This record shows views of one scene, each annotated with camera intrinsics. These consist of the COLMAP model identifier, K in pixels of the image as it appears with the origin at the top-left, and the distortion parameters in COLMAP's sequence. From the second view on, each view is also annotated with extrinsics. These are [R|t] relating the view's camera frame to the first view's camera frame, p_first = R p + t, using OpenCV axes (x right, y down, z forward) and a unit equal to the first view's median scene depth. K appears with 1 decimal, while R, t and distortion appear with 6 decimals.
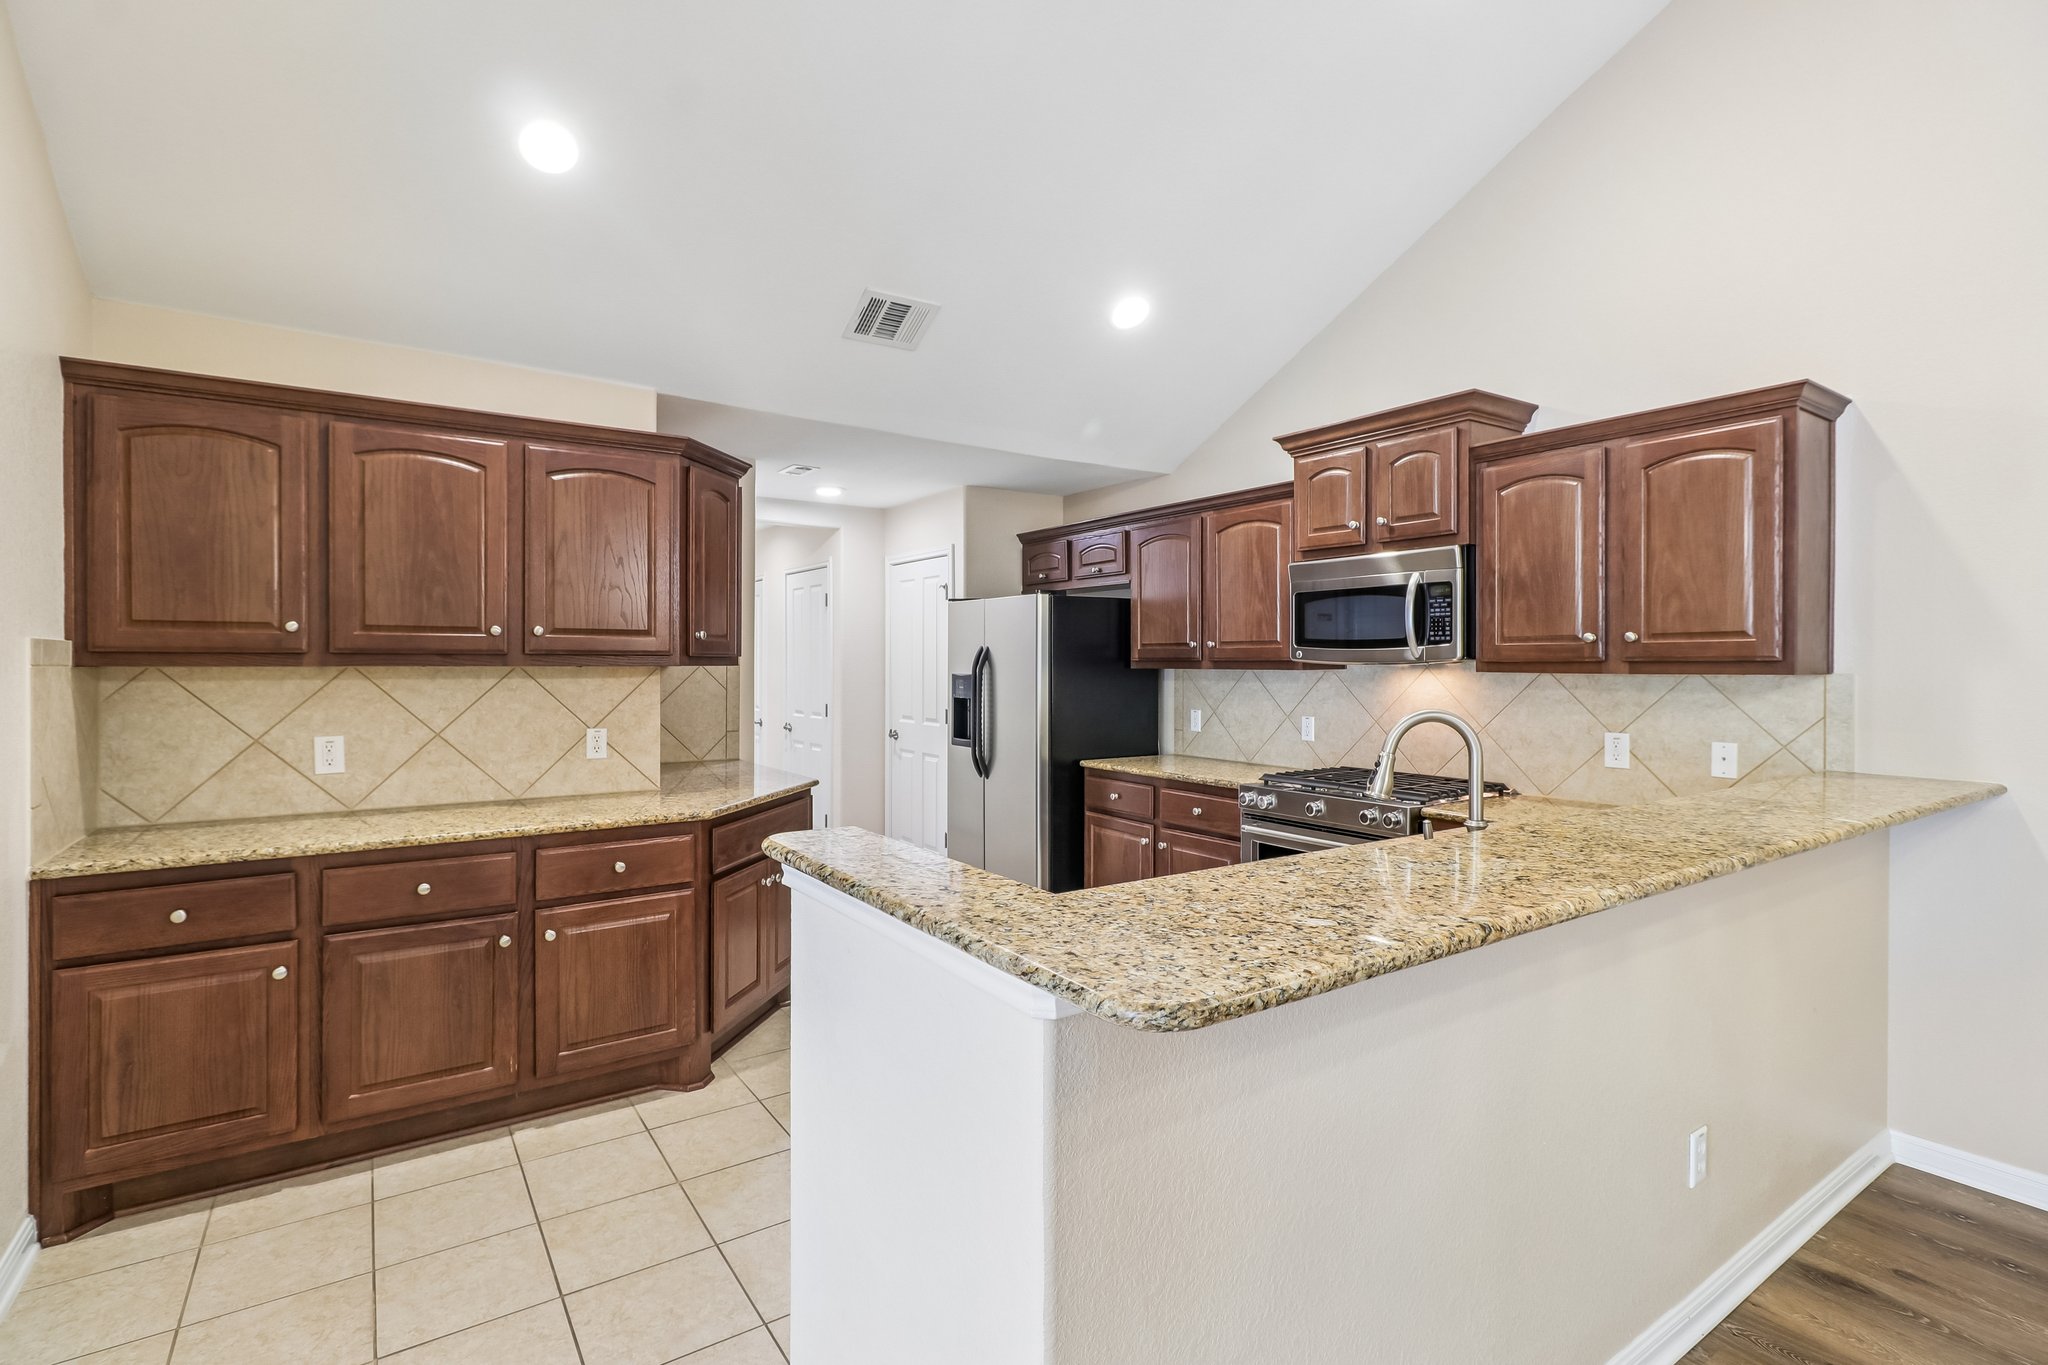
lens RADIAL K [[947.7, 0, 1023.5], [0, 947.7, 665.7], [0, 0, 1]] dist [0.002398, 0.000638]
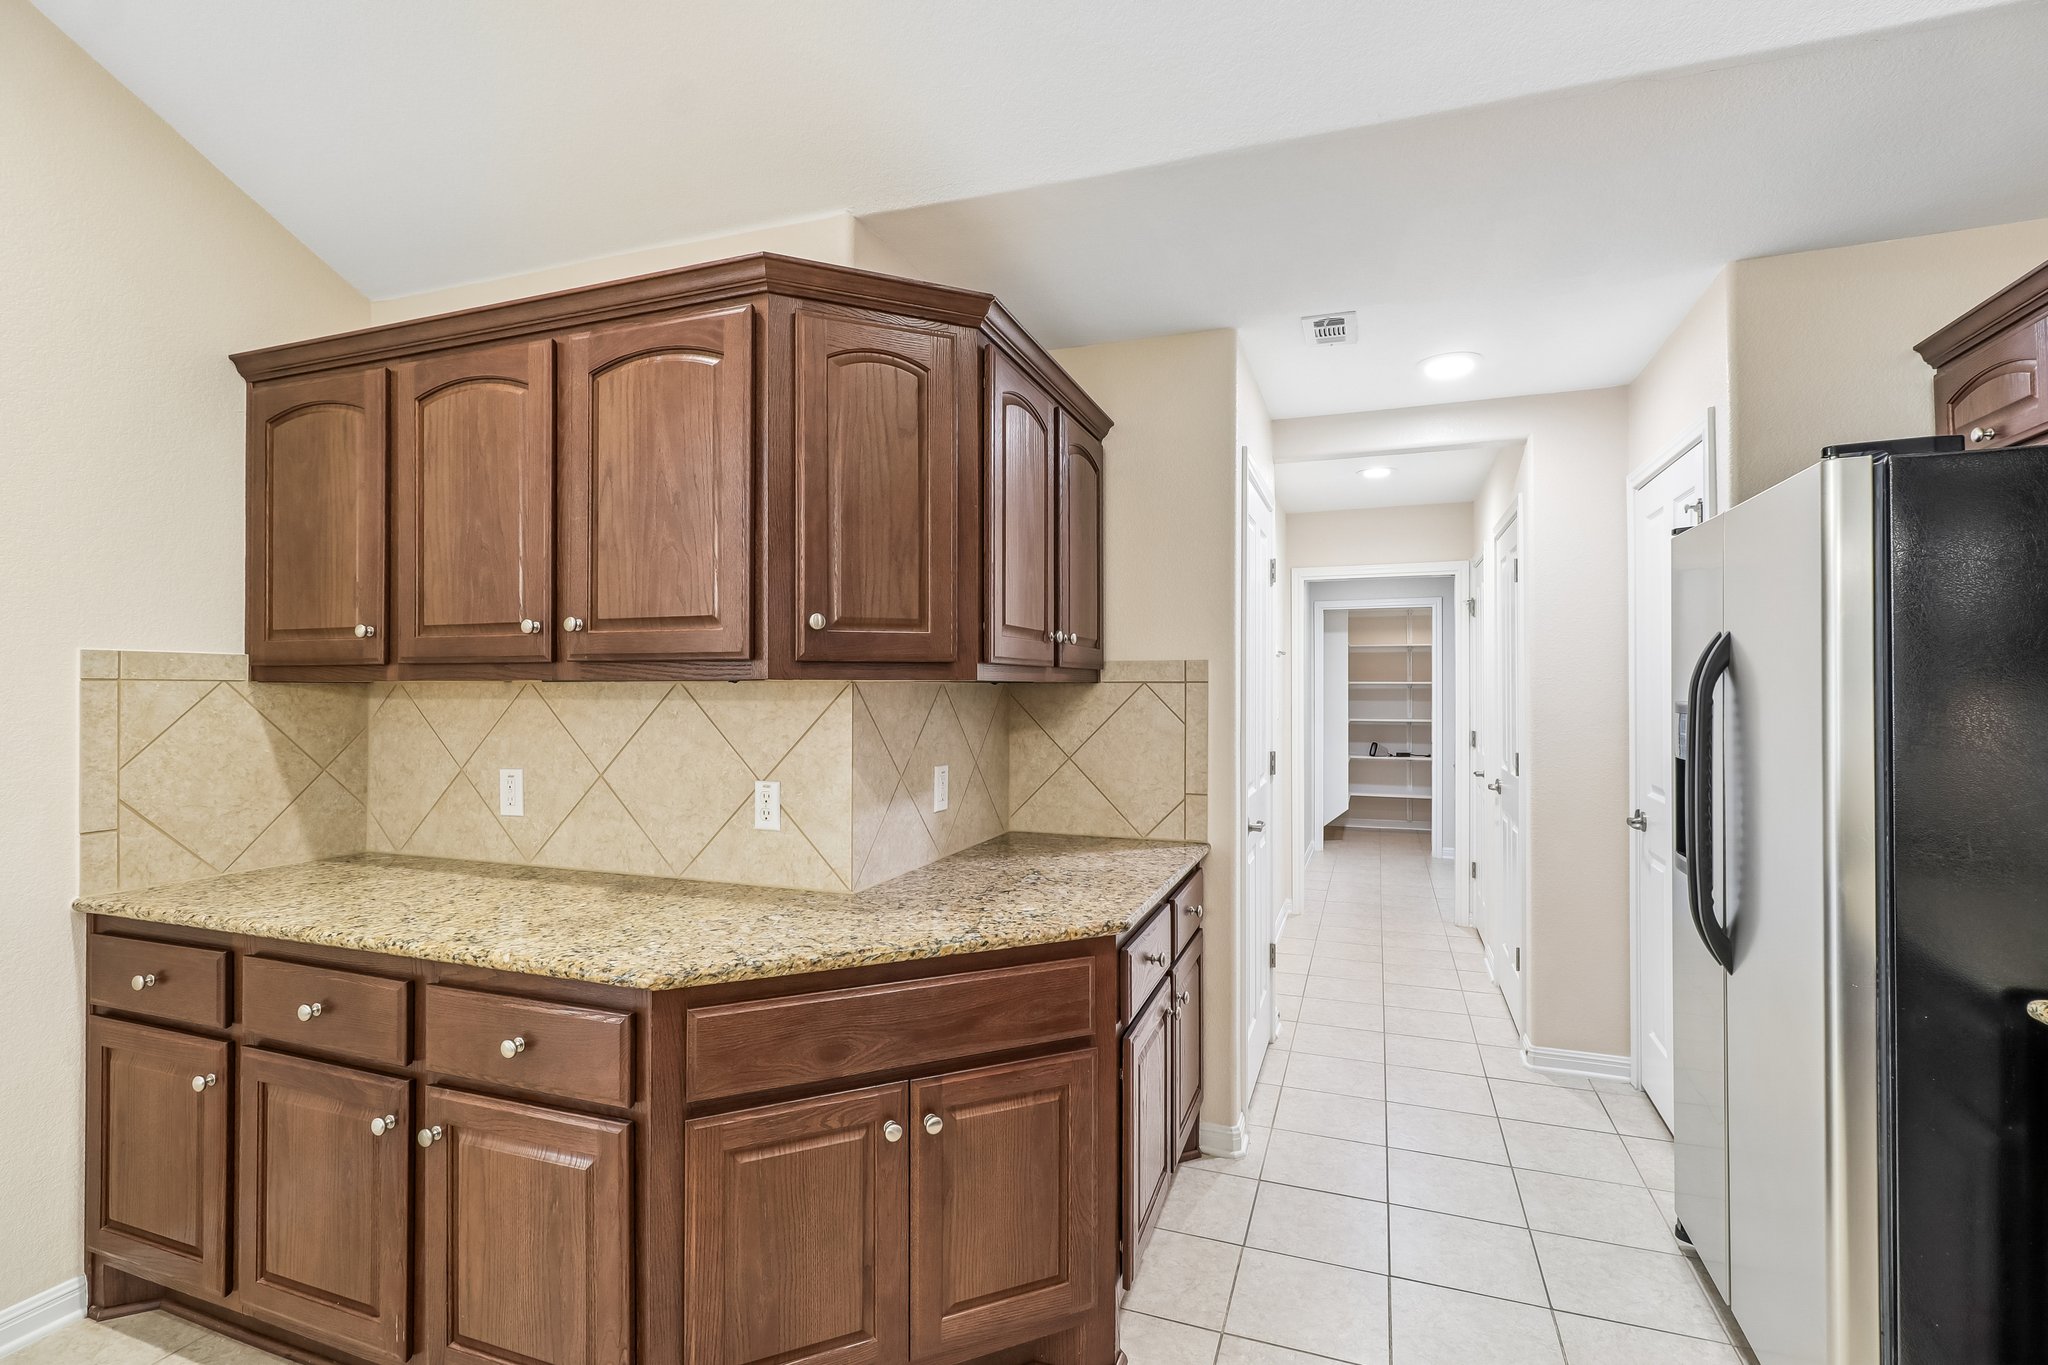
lens RADIAL K [[961.0, 0, 1029.5], [0, 961.0, 675.1], [0, 0, 1]] dist [0.001270, -0.000207]
pose [[0.582571, -0.012197, -0.812688, 0.184187], [-0.001582, 0.999868, -0.016140, 0.006775], [0.812778, 0.010688, 0.582475, 0.853597]]
